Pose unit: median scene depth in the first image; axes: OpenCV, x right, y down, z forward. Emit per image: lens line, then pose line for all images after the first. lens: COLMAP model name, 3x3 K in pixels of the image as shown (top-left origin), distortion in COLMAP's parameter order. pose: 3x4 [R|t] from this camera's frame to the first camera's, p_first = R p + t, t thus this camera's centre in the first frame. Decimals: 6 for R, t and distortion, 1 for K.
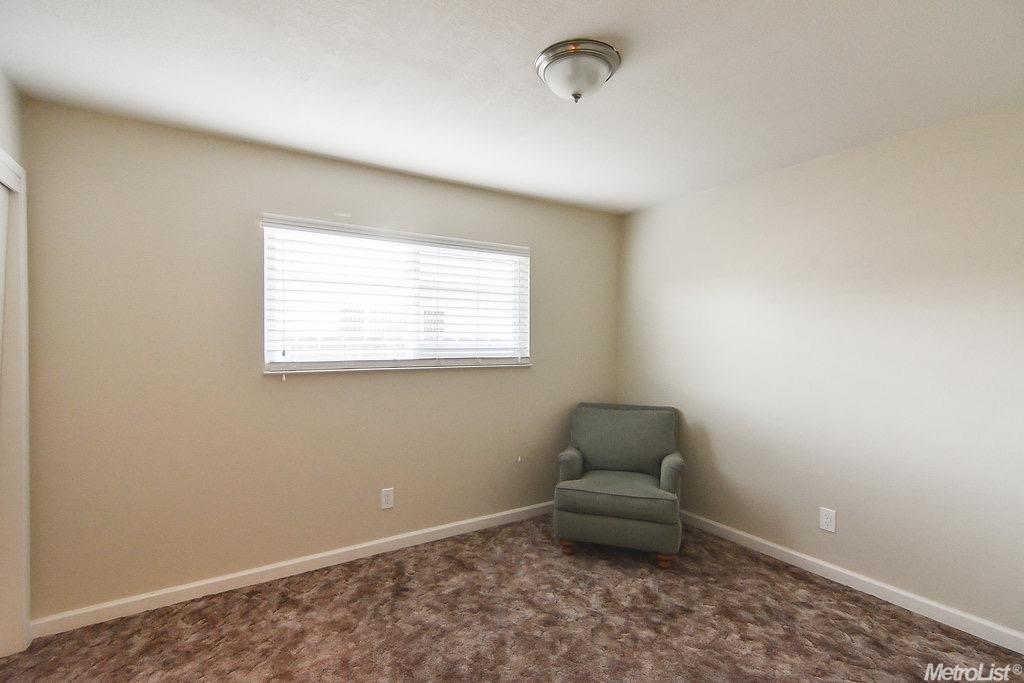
lens RADIAL K [[483.7, 0, 509.0], [0, 483.7, 344.2], [0, 0, 1]] dist [0.025550, -0.010888]
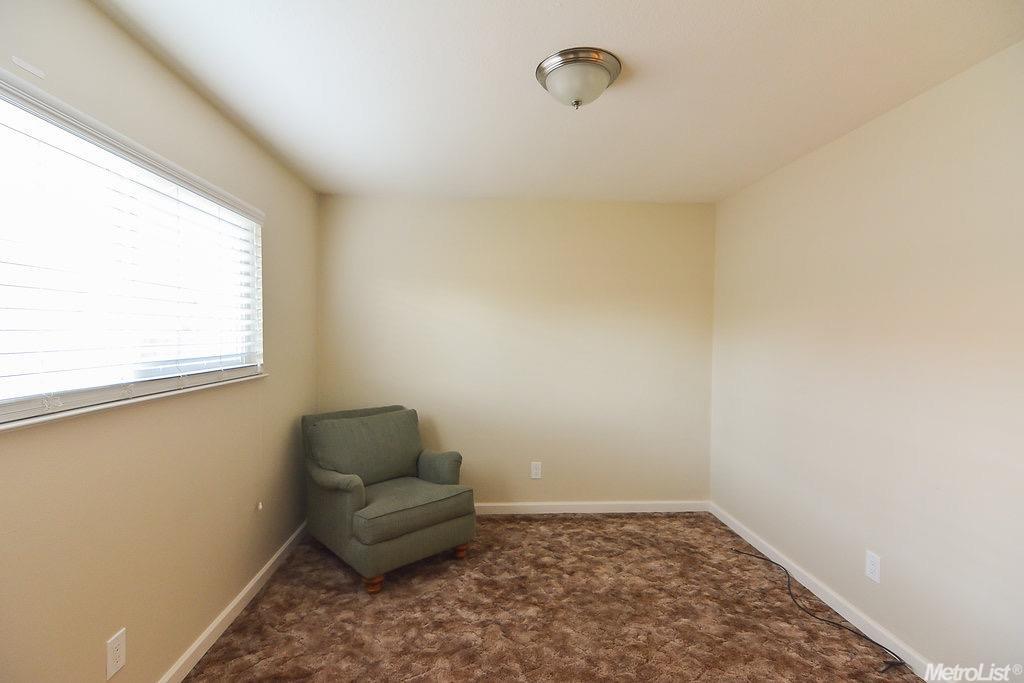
lens RADIAL K [[483.7, 0, 509.0], [0, 483.7, 344.2], [0, 0, 1]] dist [0.025550, -0.010888]
pose [[0.486797, -0.025545, 0.873142, -0.514780], [0.013811, 0.999672, 0.021546, -0.017911], [-0.873406, 0.001571, 0.486990, 0.393659]]
